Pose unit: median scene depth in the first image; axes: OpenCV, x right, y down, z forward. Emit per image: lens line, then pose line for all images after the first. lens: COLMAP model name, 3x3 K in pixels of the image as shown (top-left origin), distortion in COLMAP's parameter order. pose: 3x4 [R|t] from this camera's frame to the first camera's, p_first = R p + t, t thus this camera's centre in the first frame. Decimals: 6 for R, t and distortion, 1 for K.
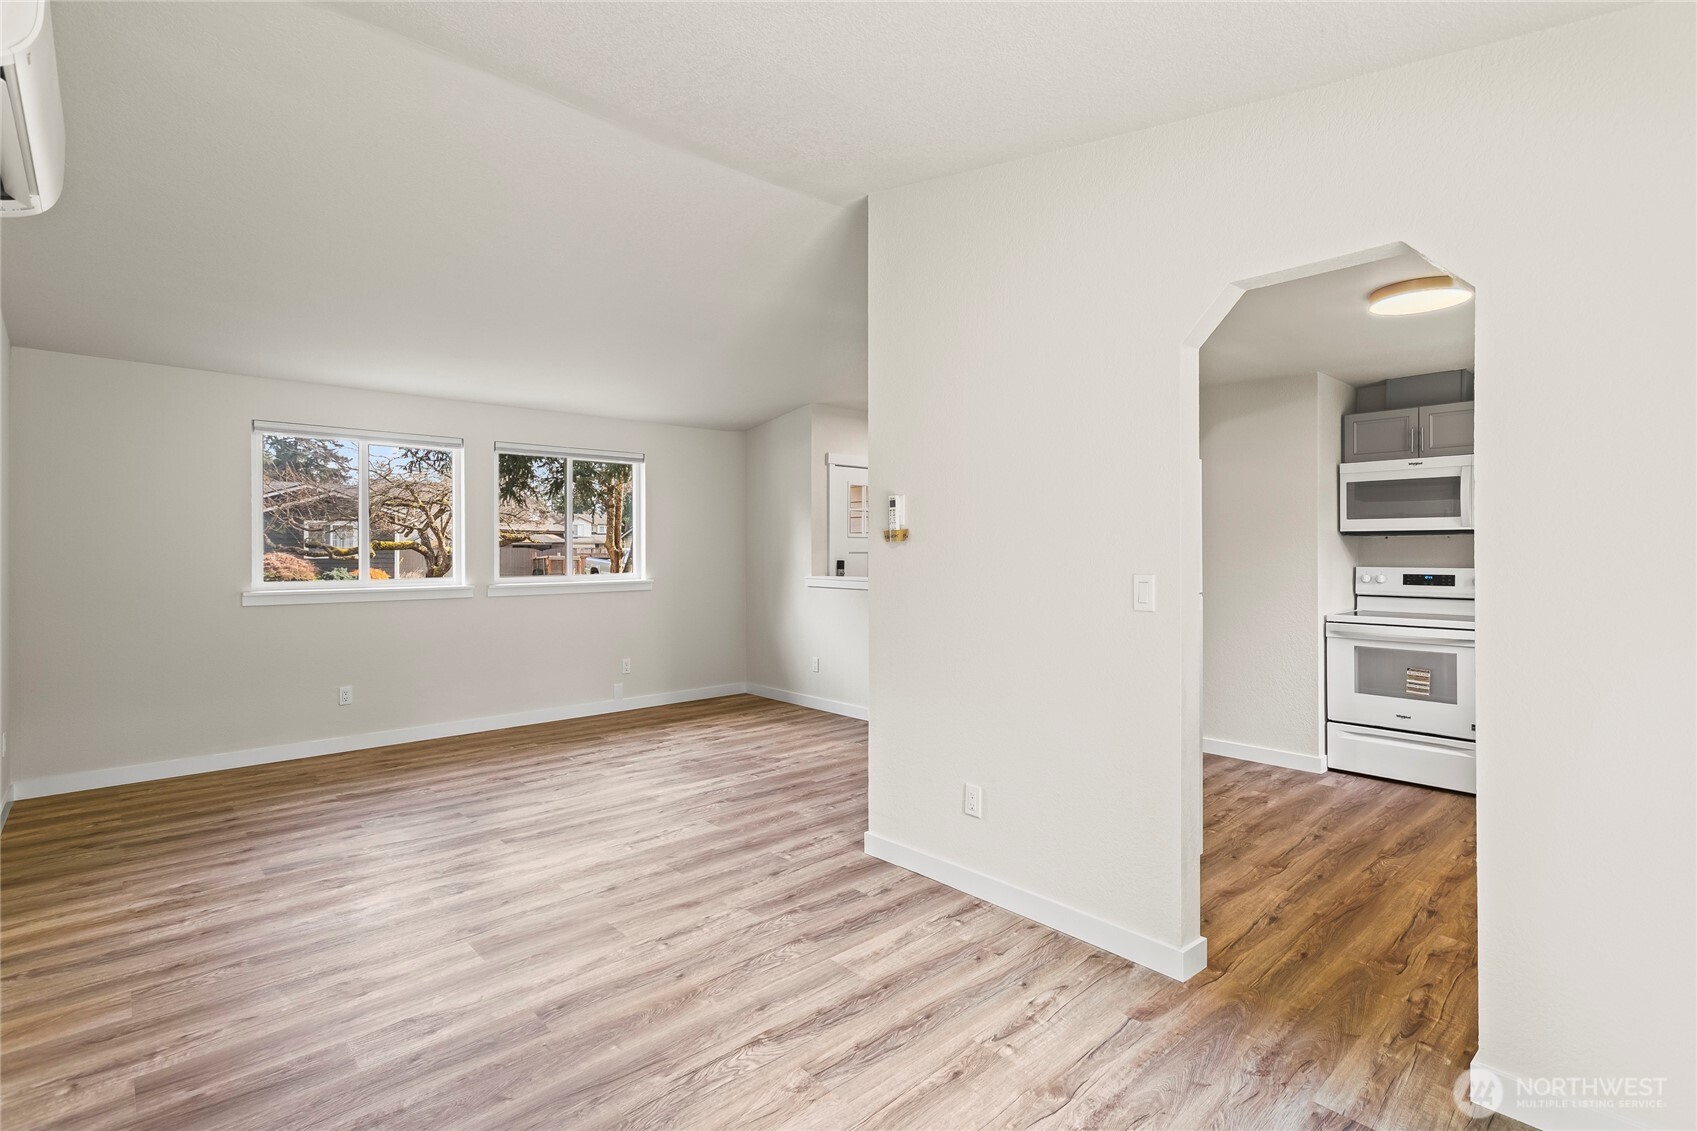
lens RADIAL K [[789.2, 0, 855.0], [0, 789.2, 561.0], [0, 0, 1]] dist [-0.013735, 0.003172]
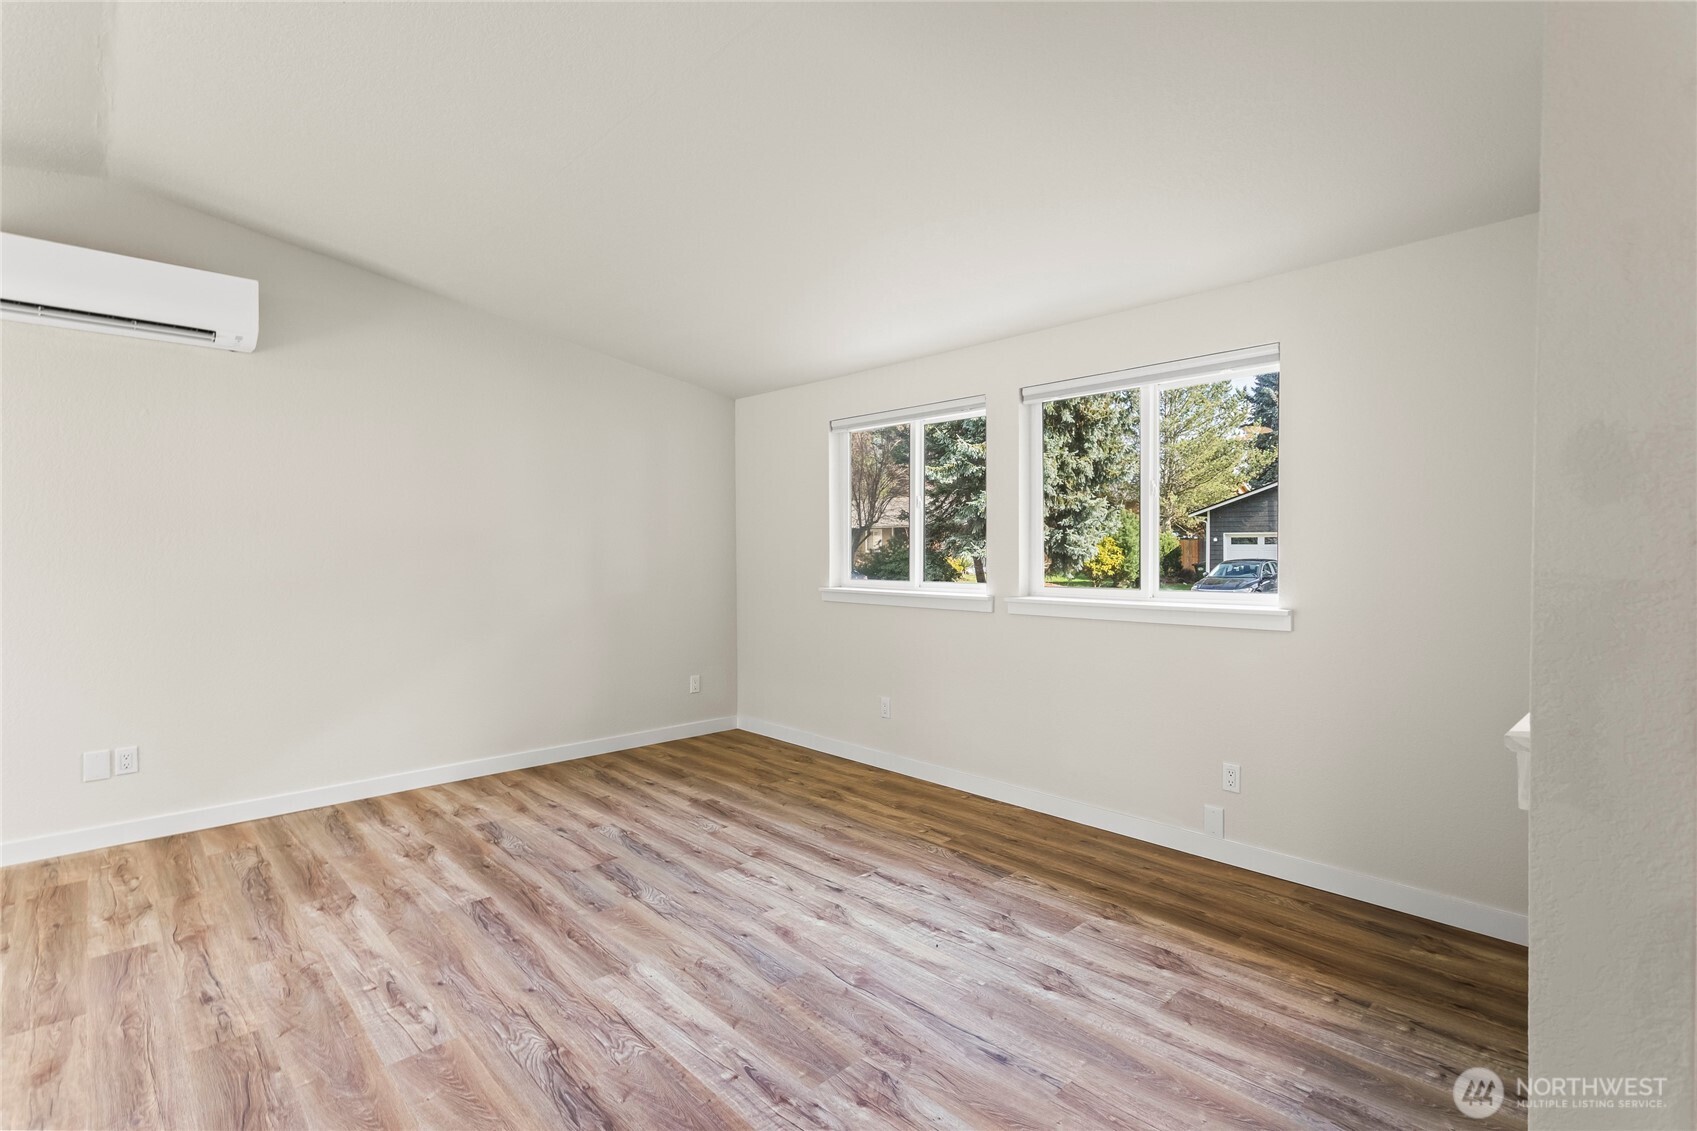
lens RADIAL K [[789.2, 0, 852.9], [0, 789.2, 569.7], [0, 0, 1]] dist [-0.013735, 0.003172]
pose [[0.021191, 0.032510, -0.999247, 0.336876], [-0.002369, 0.999470, 0.032467, -0.017606], [0.999773, 0.001679, 0.021257, 1.220575]]
